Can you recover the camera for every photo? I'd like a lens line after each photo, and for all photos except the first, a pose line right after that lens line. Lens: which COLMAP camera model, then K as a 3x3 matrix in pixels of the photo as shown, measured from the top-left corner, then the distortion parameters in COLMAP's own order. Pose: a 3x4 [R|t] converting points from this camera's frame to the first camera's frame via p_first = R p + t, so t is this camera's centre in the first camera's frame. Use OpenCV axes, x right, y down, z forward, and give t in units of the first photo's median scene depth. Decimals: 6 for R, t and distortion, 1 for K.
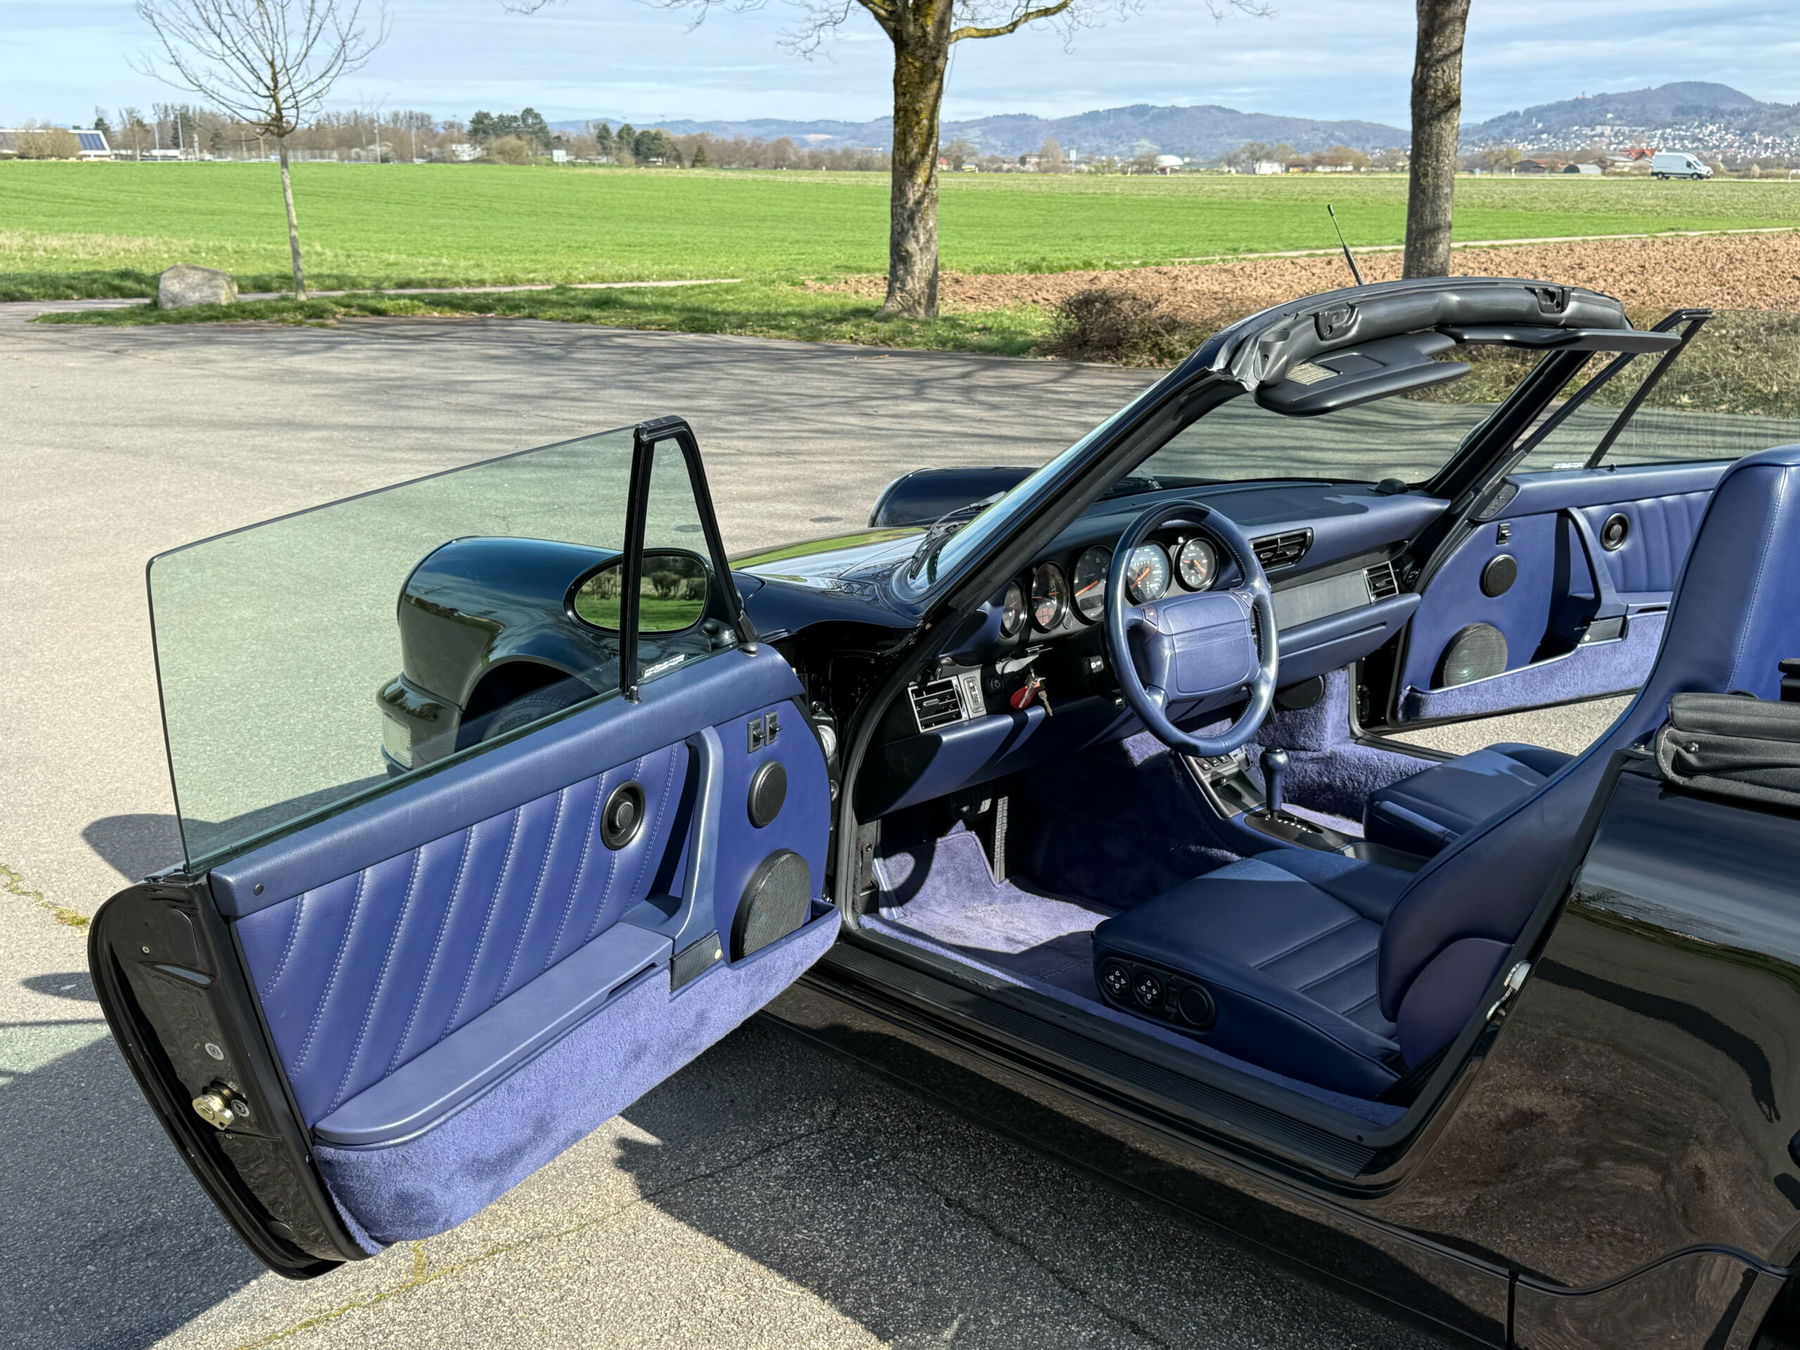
lens RADIAL K [[1769.7, 0, 901.5], [0, 1769.7, 689.5], [0, 0, 1]] dist [0.175805, -0.374995]
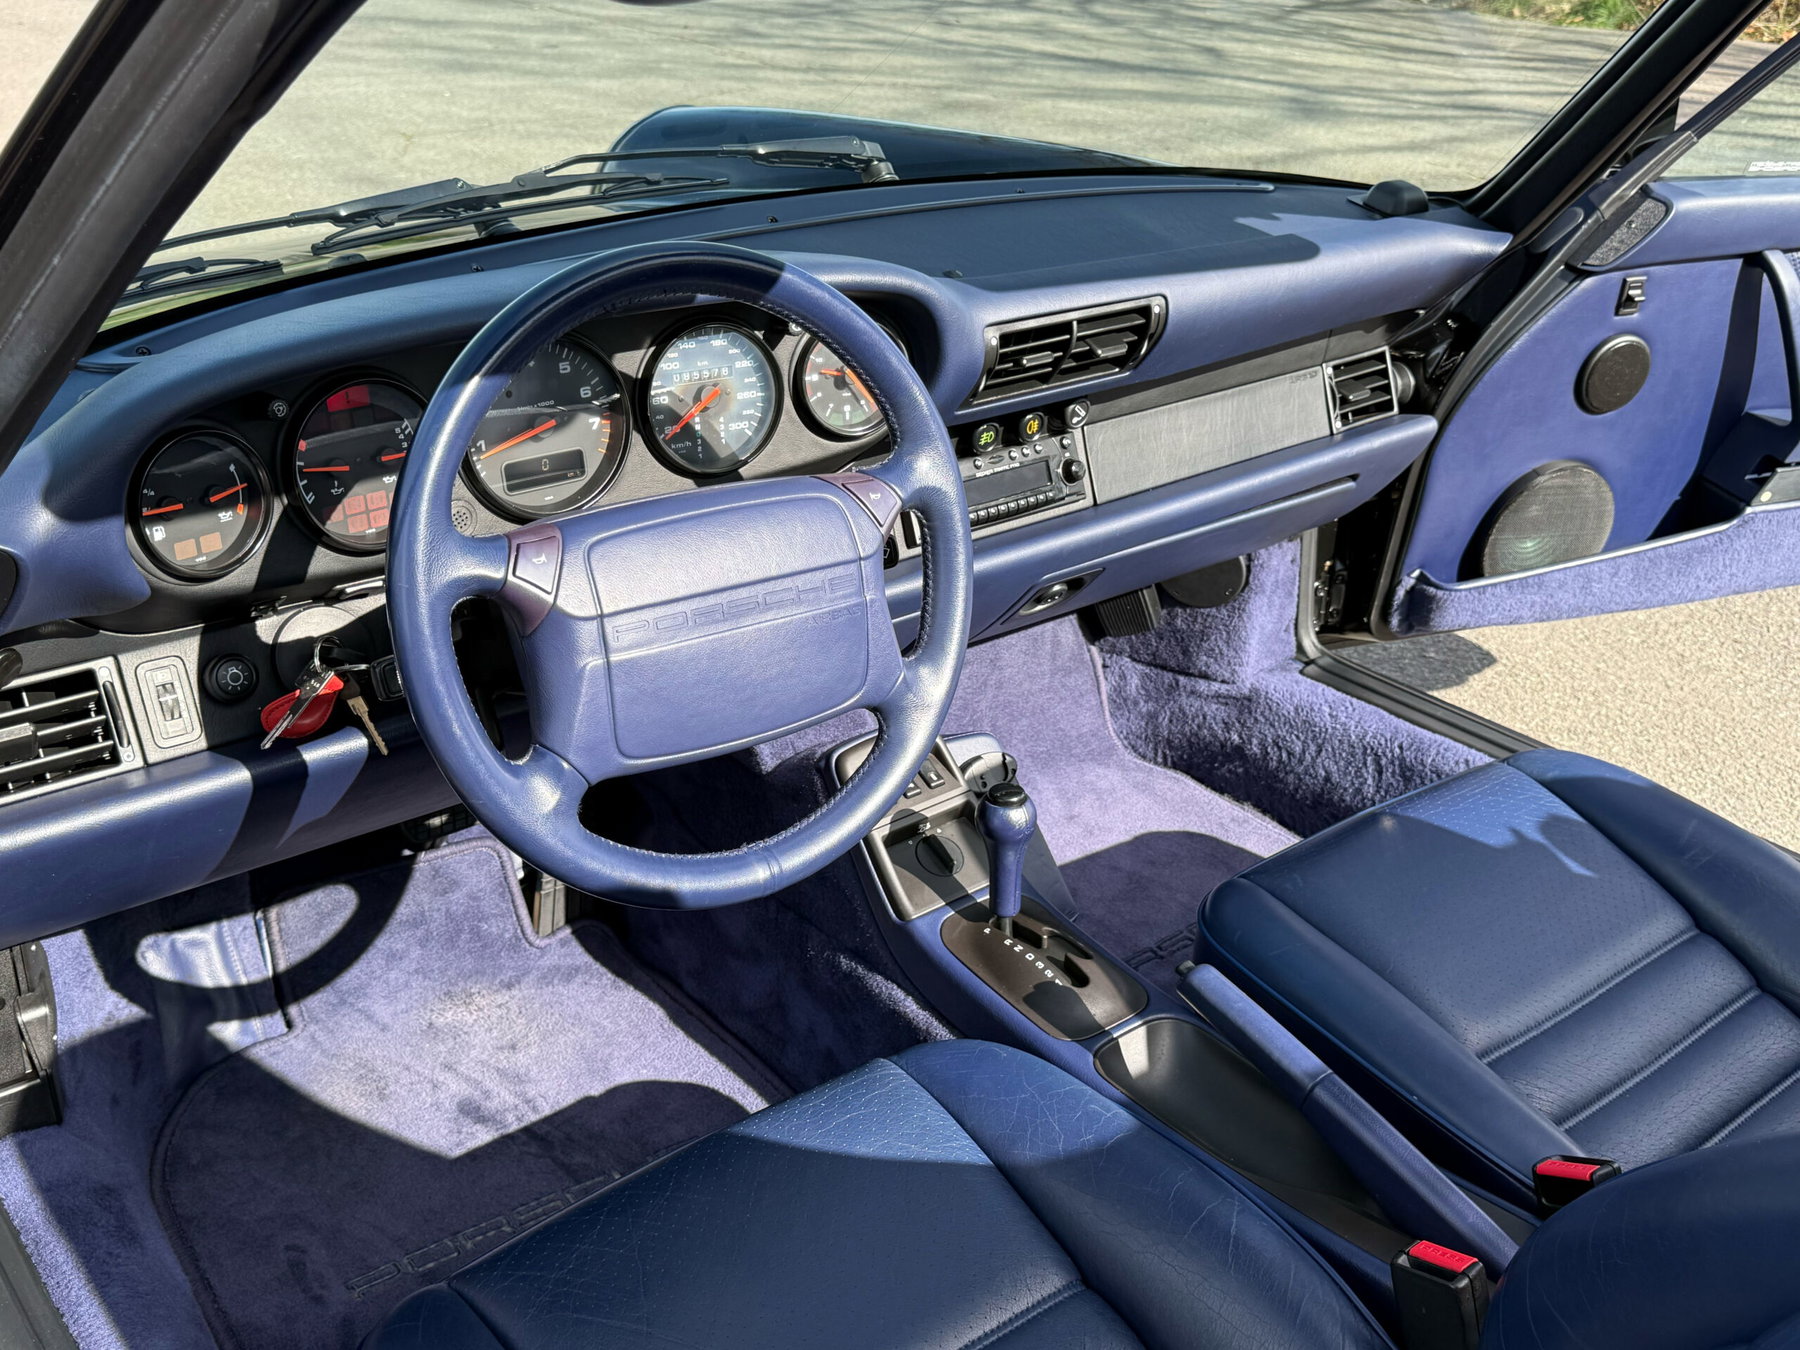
lens RADIAL K [[1769.7, 0, 901.5], [0, 1769.7, 689.5], [0, 0, 1]] dist [0.175805, -0.374995]
pose [[0.993901, 0.076091, -0.079823, 0.184879], [-0.058861, 0.978127, 0.199507, -0.070802], [0.093258, -0.193592, 0.976640, 0.472719]]
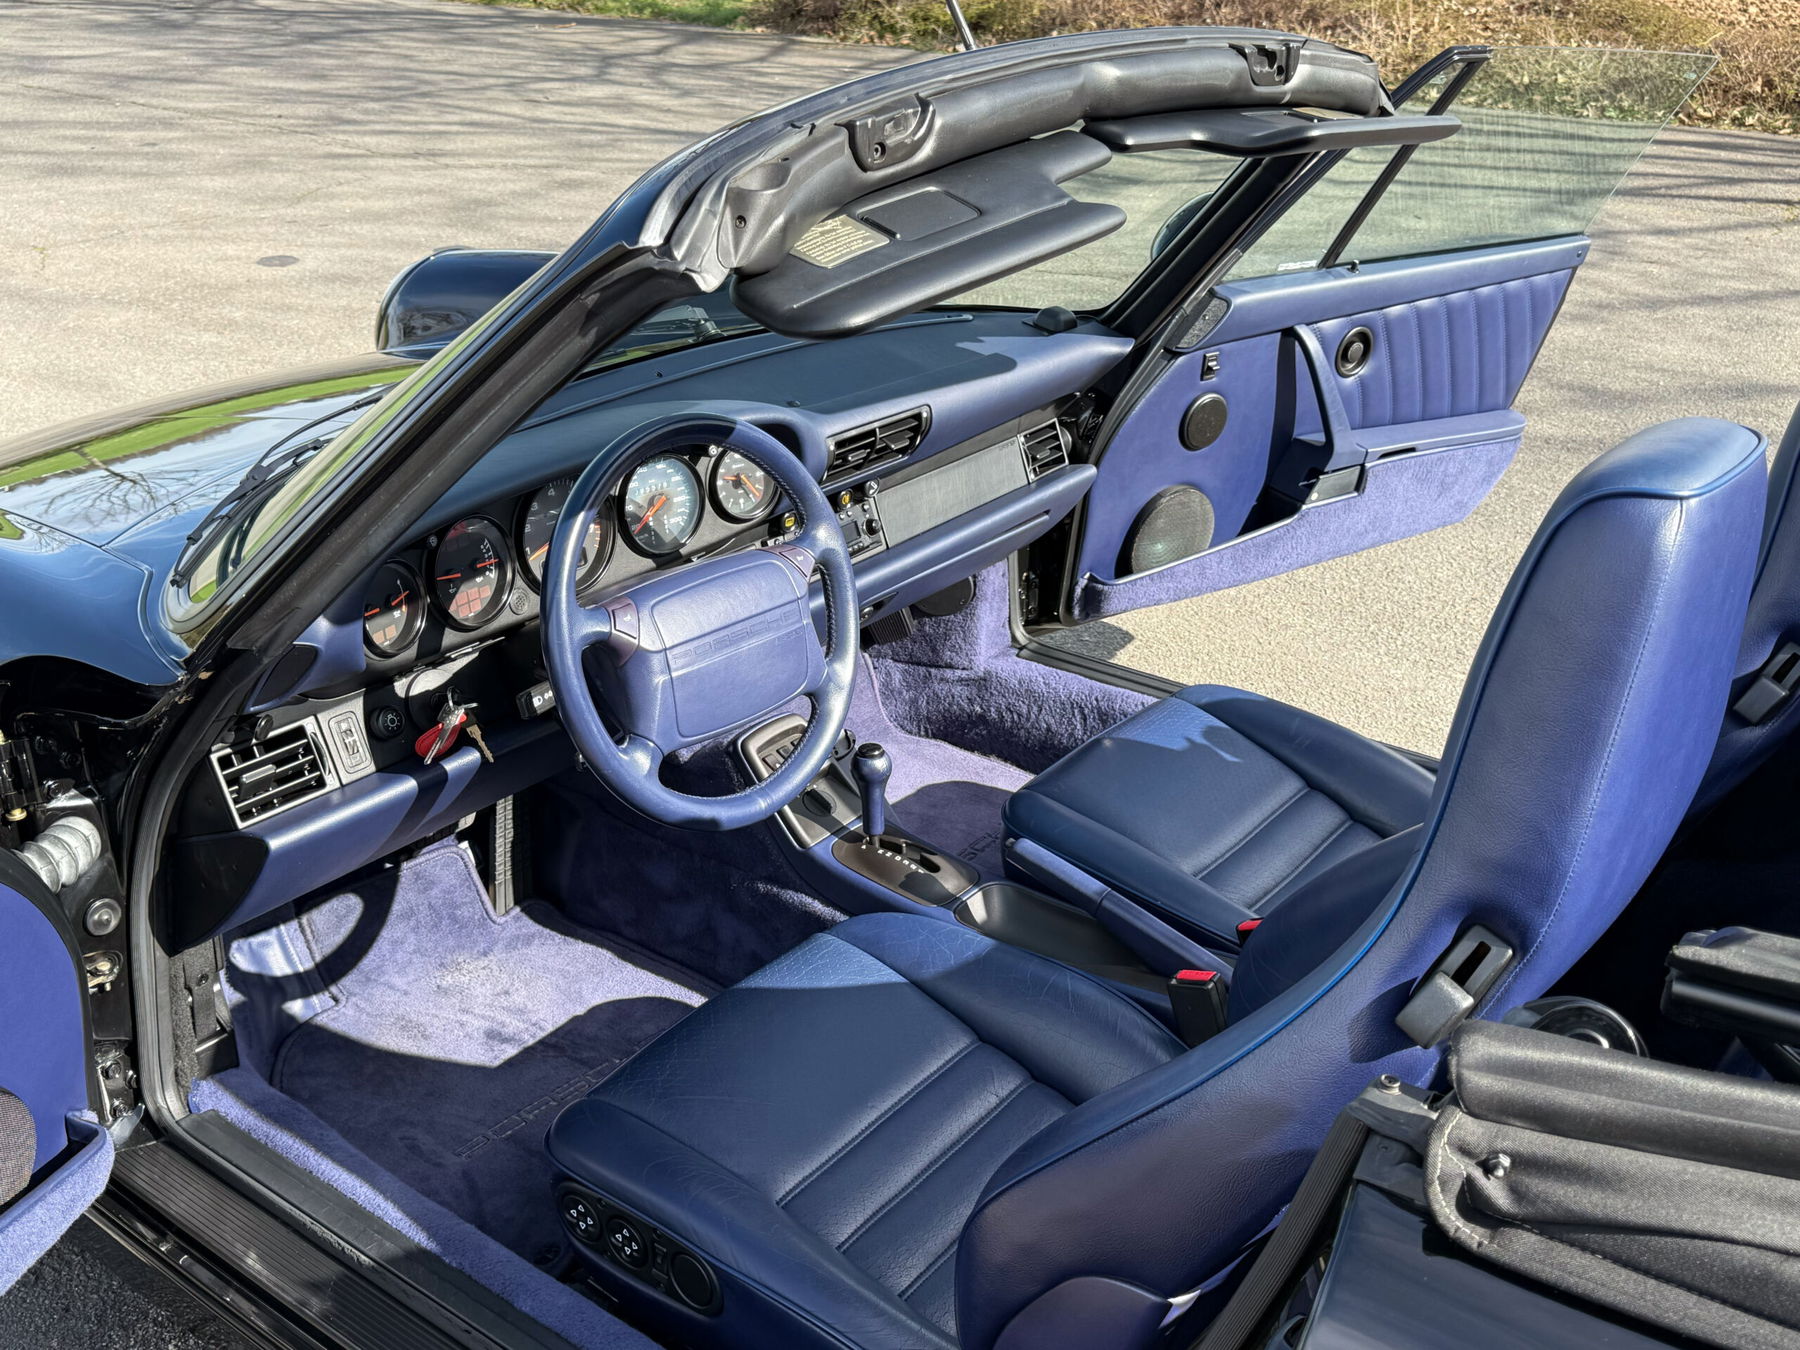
lens RADIAL K [[1769.7, 0, 901.5], [0, 1769.7, 689.5], [0, 0, 1]] dist [0.175805, -0.374995]
pose [[0.990661, -0.040124, 0.130311, 0.114108], [0.016823, 0.984387, 0.175211, -0.091470], [-0.135307, -0.171383, 0.975869, 0.293473]]
